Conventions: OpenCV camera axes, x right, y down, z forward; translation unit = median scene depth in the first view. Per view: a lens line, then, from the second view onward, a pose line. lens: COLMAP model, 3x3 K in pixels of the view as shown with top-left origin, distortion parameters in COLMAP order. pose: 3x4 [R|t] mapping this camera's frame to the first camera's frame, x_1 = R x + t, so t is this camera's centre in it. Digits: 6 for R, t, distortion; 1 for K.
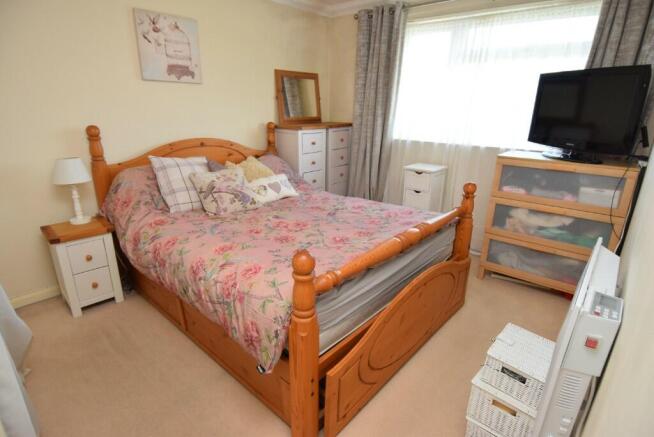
lens RADIAL K [[340.9, 0, 325.8], [0, 340.9, 219.2], [0, 0, 1]] dist [-0.000713, -0.003054]
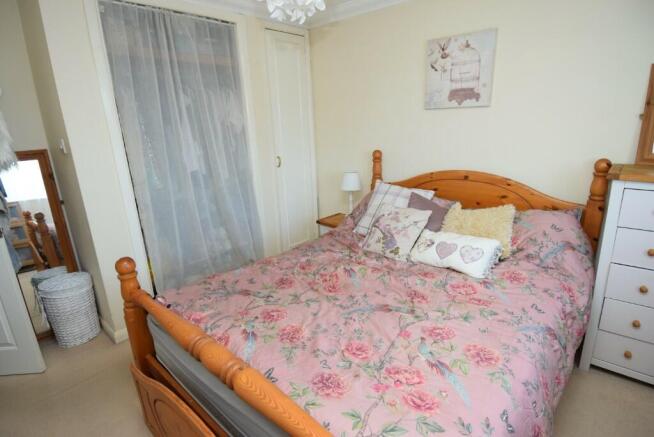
lens RADIAL K [[340.9, 0, 349.8], [0, 340.9, 224.3], [0, 0, 1]] dist [-0.000713, -0.003054]
pose [[0.019314, 0.266155, -0.963737, 0.527835], [-0.291810, 0.923448, 0.249181, -0.267611], [0.956281, 0.276416, 0.095502, 0.751420]]
